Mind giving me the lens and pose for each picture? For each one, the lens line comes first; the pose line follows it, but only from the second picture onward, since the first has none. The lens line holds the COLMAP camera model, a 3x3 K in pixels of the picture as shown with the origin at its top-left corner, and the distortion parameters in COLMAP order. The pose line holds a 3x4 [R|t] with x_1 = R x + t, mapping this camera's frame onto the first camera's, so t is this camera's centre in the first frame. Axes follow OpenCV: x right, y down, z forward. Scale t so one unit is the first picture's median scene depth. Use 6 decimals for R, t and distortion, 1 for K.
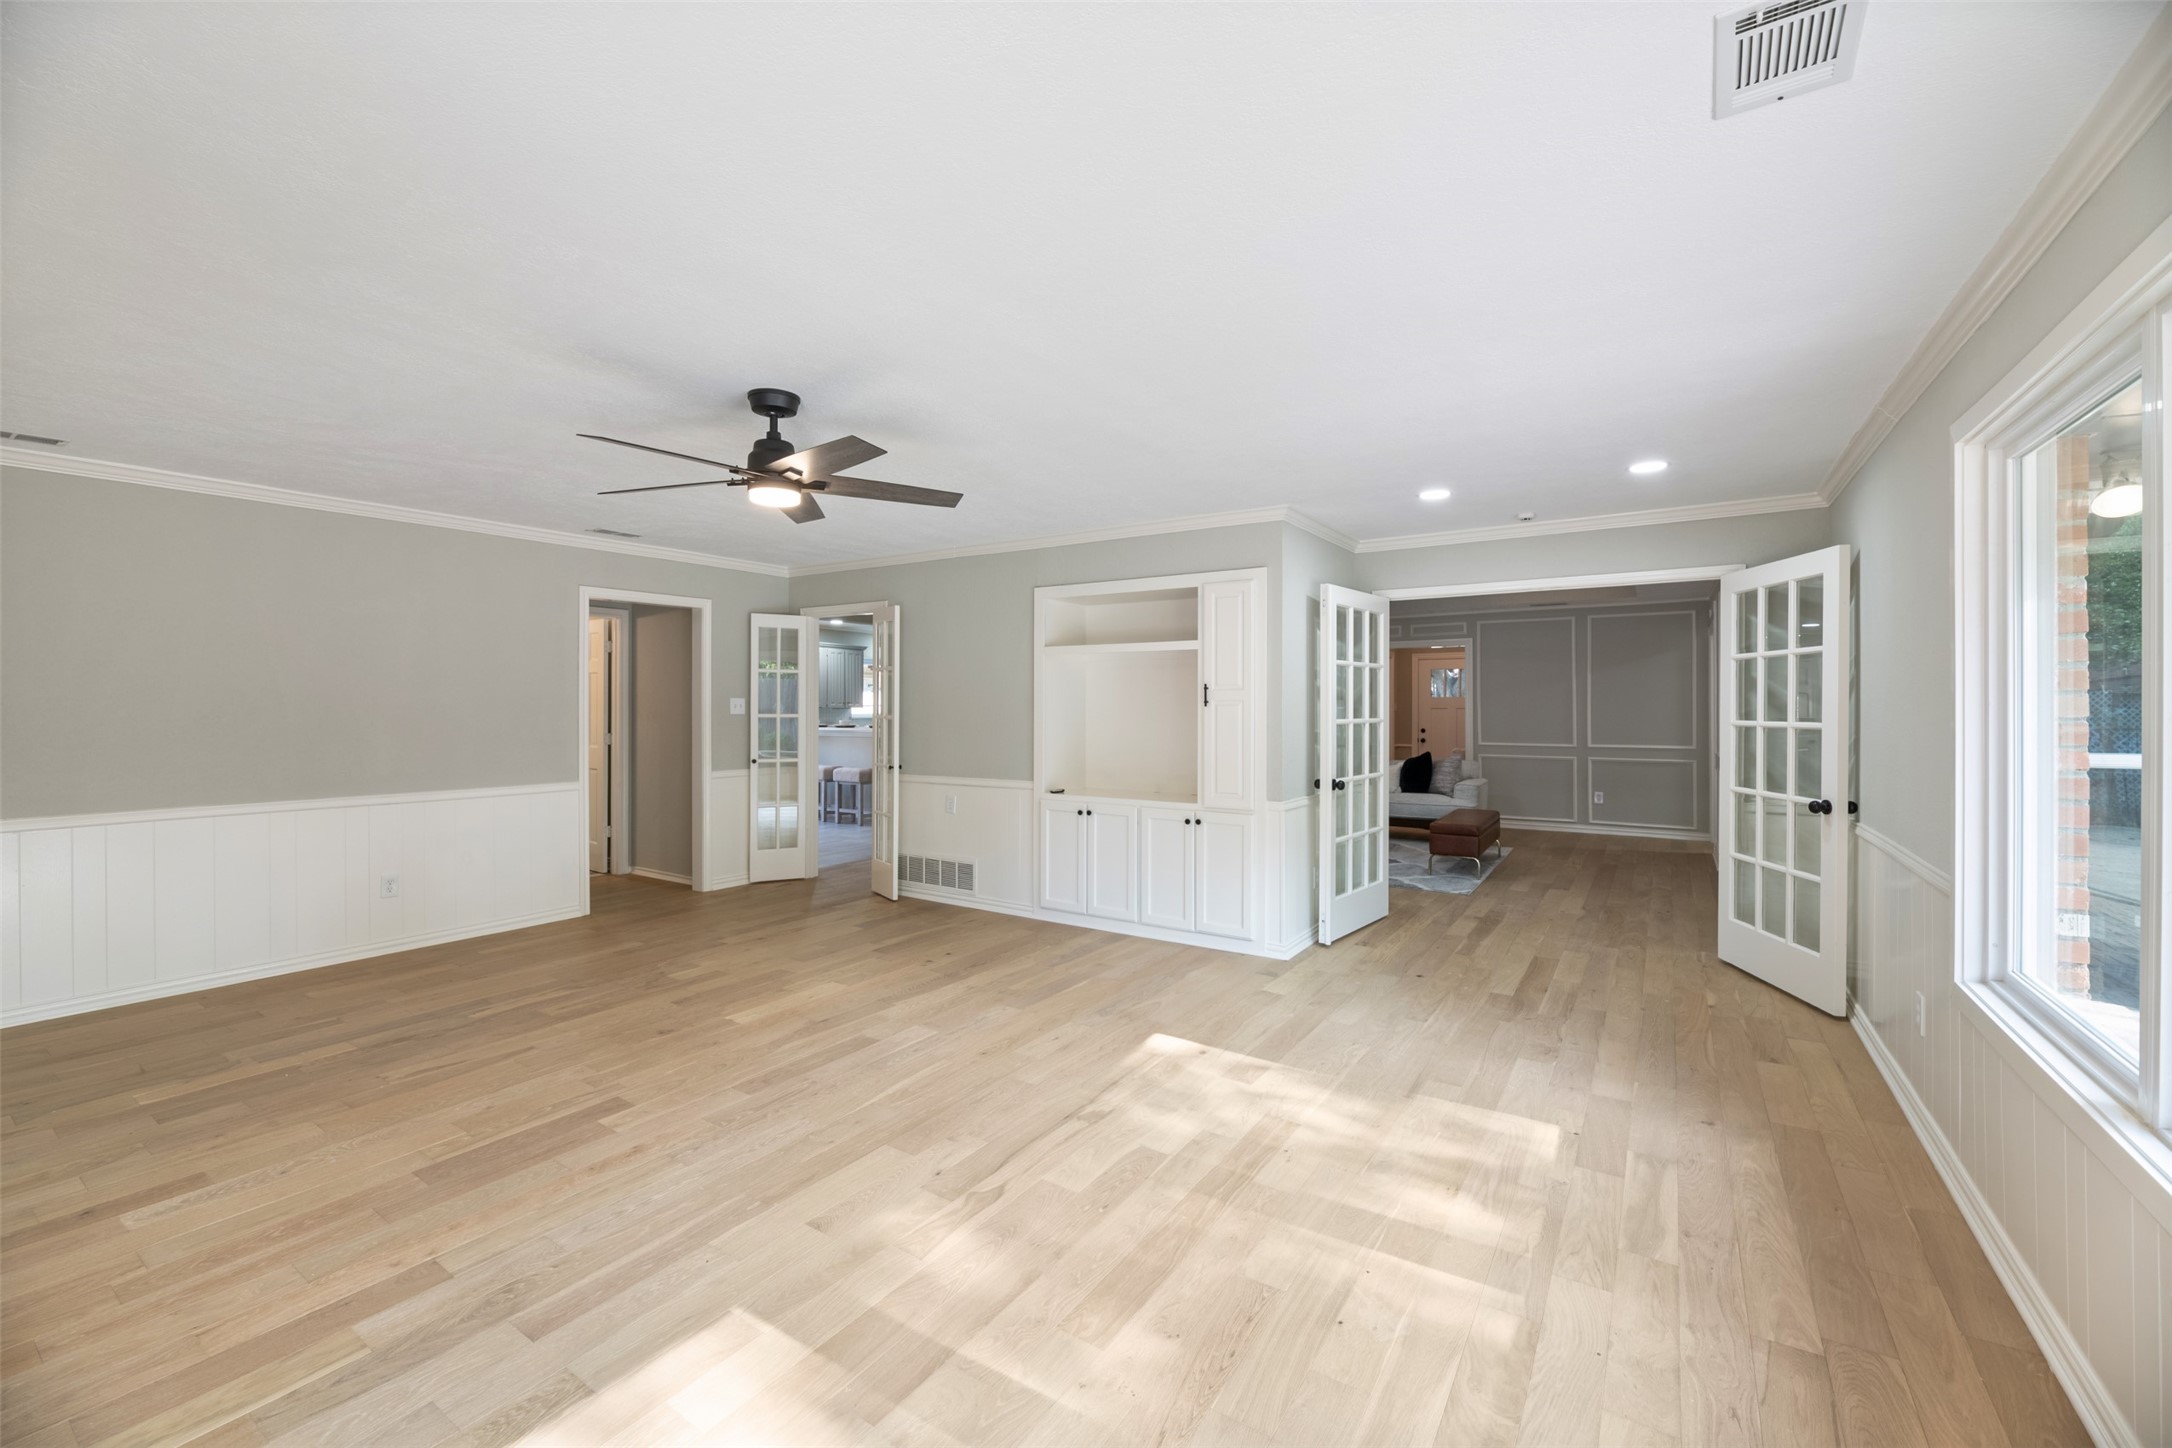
lens RADIAL K [[888.1, 0, 1095.2], [0, 888.1, 709.5], [0, 0, 1]] dist [0.000794, -0.000715]
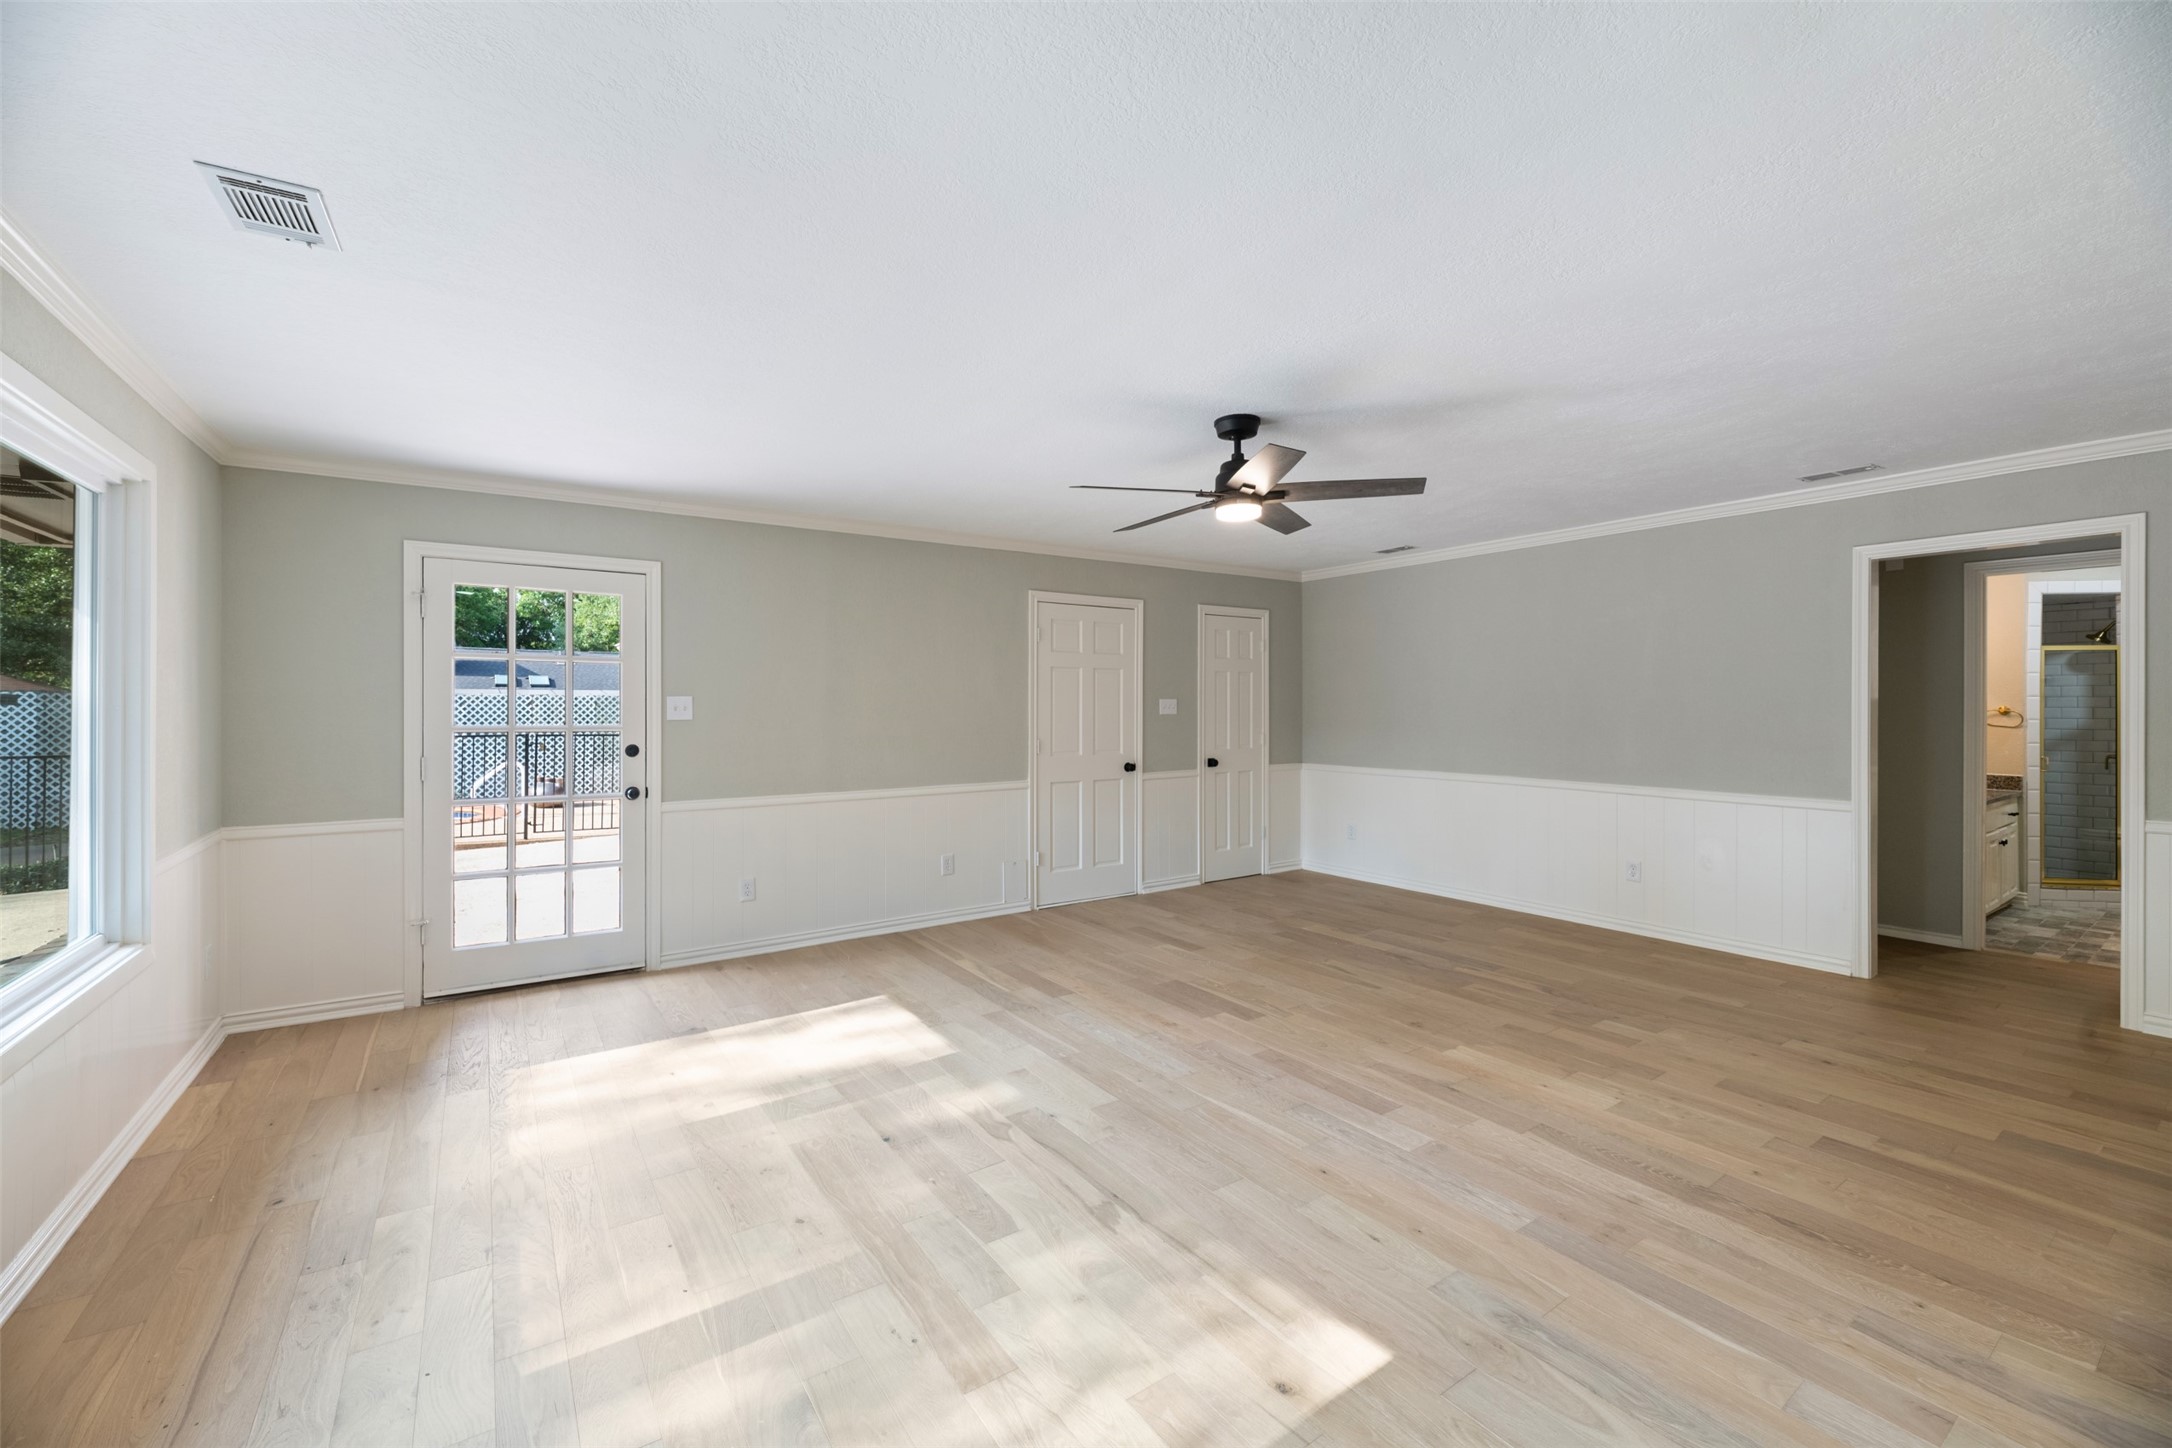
lens RADIAL K [[888.1, 0, 1083.5], [0, 888.1, 708.3], [0, 0, 1]] dist [0.000794, -0.000715]
pose [[-0.390509, 0.002810, -0.920595, 0.736886], [-0.001987, 0.999990, 0.003895, -0.005090], [0.920597, 0.003351, -0.390500, 1.273325]]
